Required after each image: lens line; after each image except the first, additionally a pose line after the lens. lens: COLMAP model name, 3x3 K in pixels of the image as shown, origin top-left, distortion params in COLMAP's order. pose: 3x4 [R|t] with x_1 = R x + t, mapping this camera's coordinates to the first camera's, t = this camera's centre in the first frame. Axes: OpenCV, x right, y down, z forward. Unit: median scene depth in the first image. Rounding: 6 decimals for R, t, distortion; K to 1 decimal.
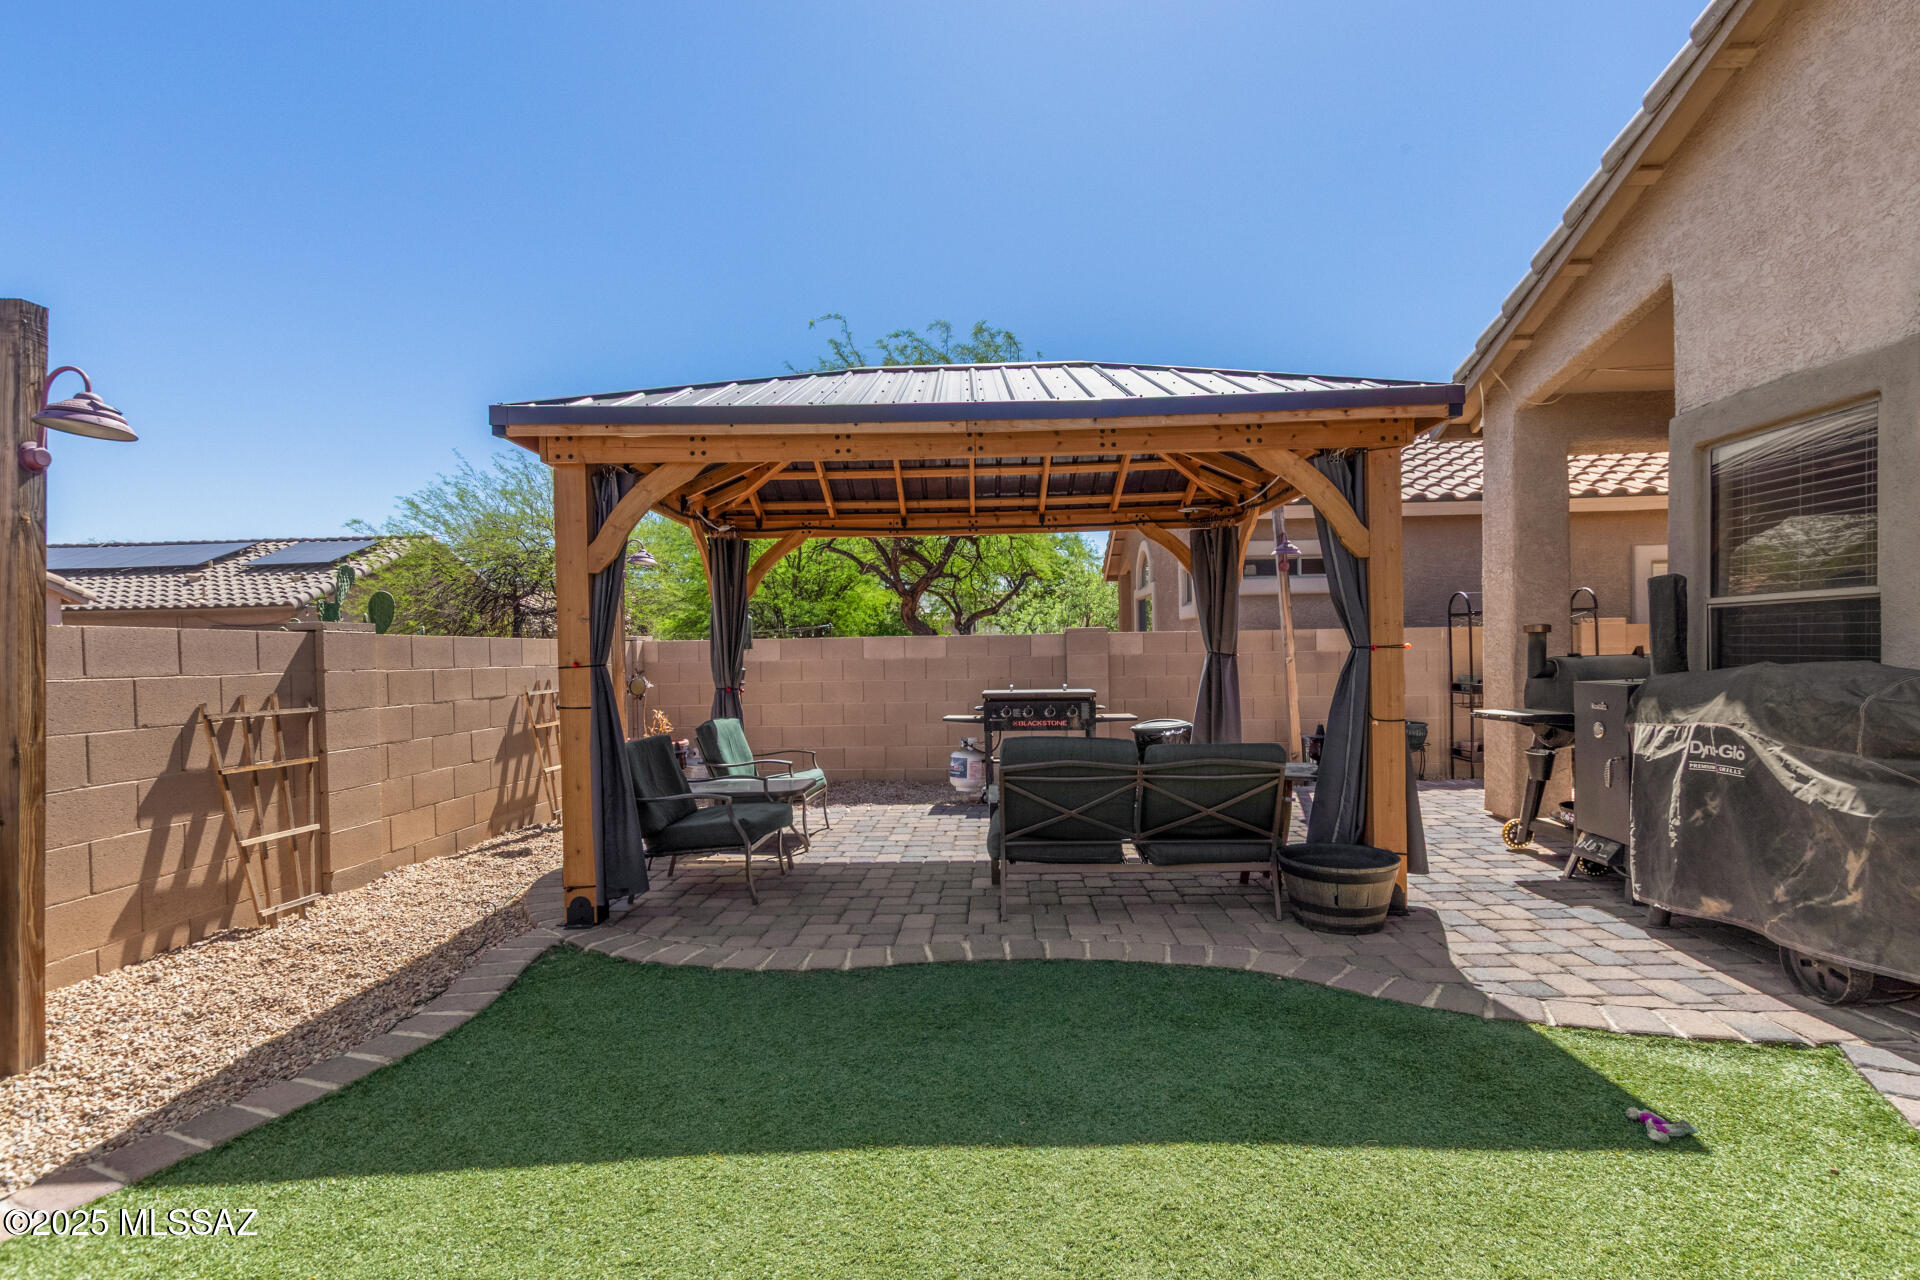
lens RADIAL K [[900.0, 0, 976.7], [0, 900.0, 671.5], [0, 0, 1]] dist [-0.001566, -0.000521]
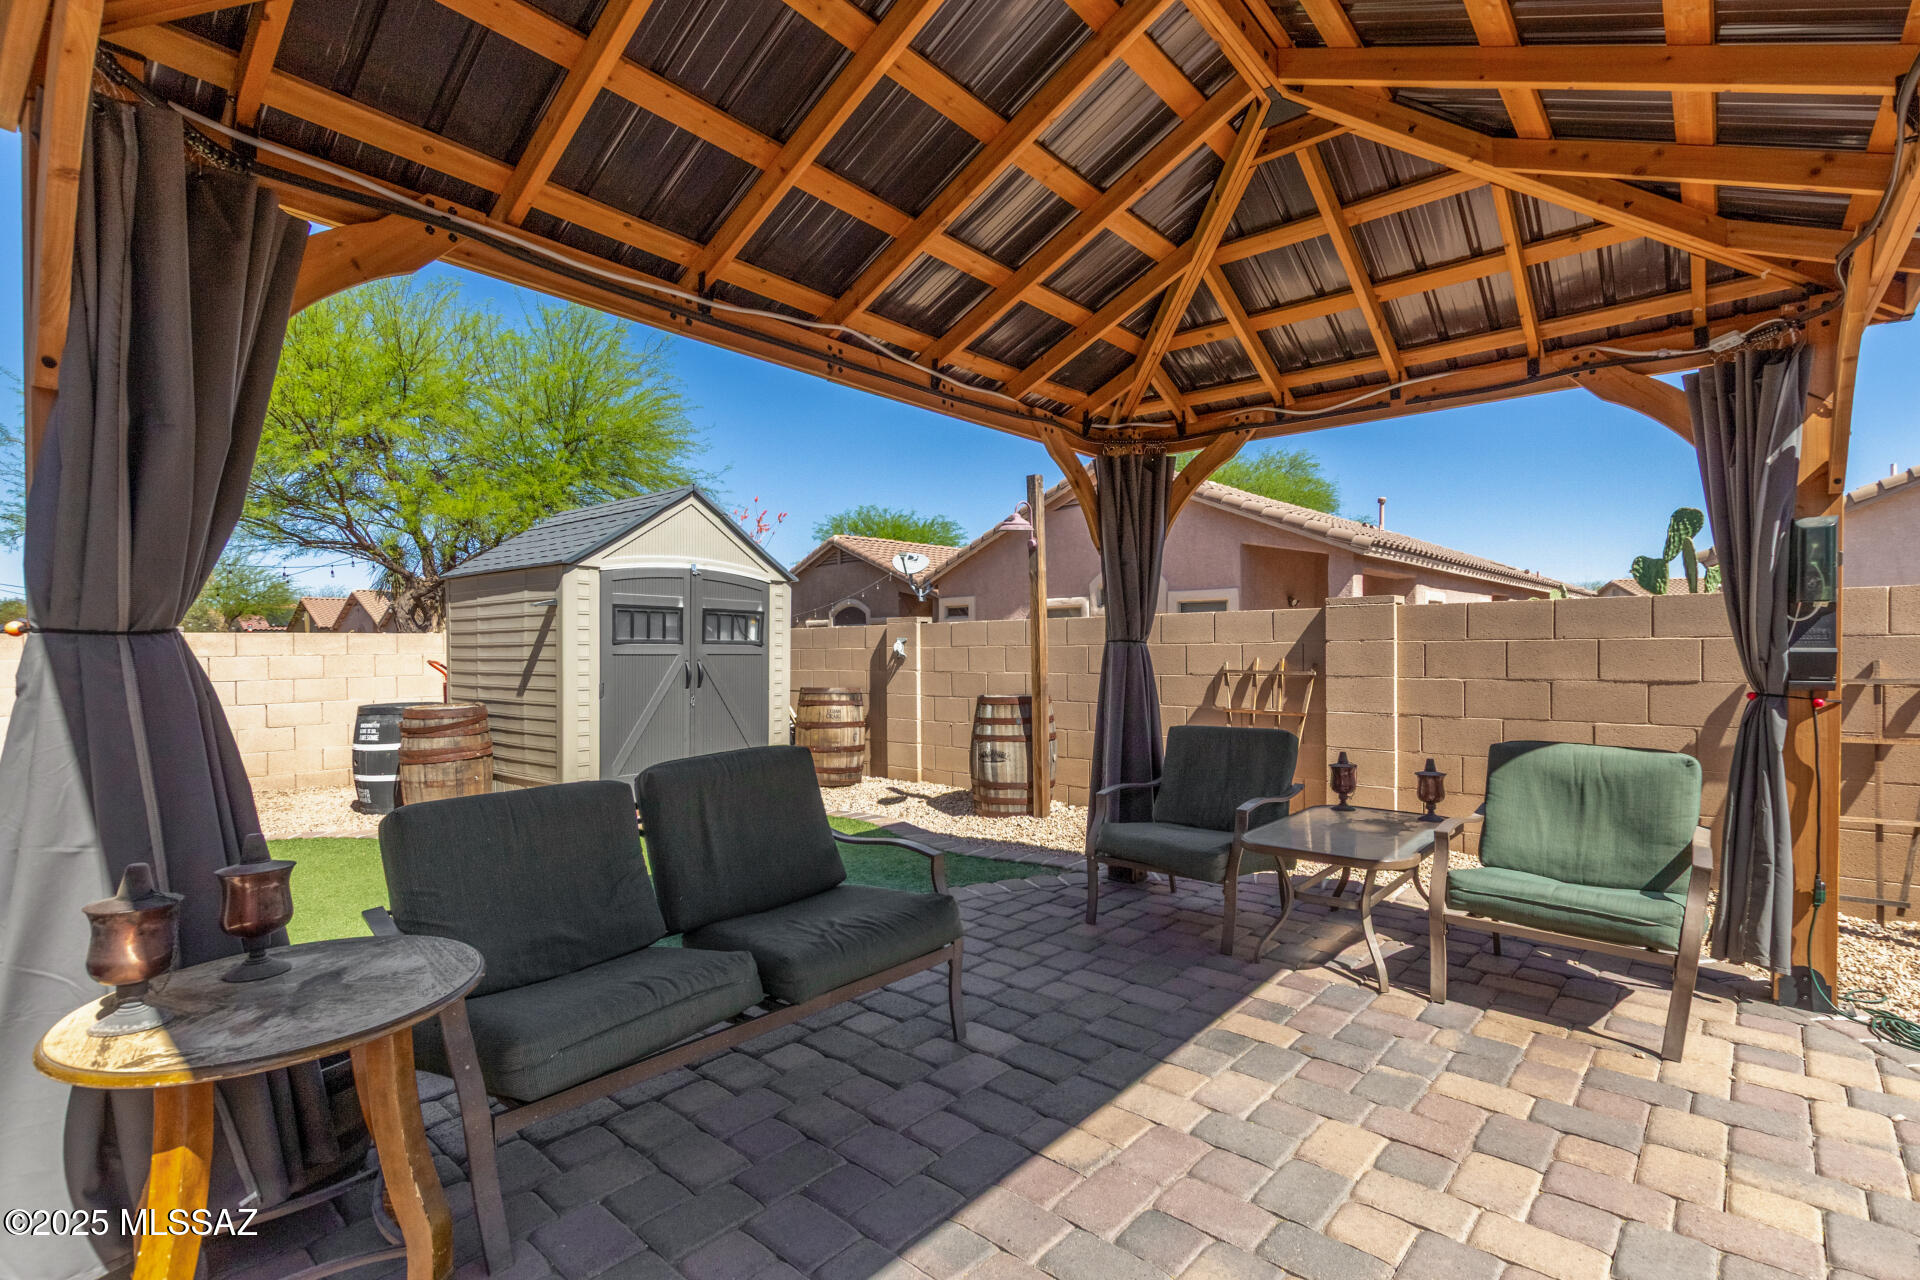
lens RADIAL K [[890.0, 0, 960.0], [0, 890.0, 640.0], [0, 0, 1]] dist [-0.002952, -0.000938]
pose [[-0.649639, 0.016173, -0.760070, 0.318601], [0.005696, 0.999849, 0.016406, -0.016670], [0.760221, 0.006329, -0.649634, 0.979799]]
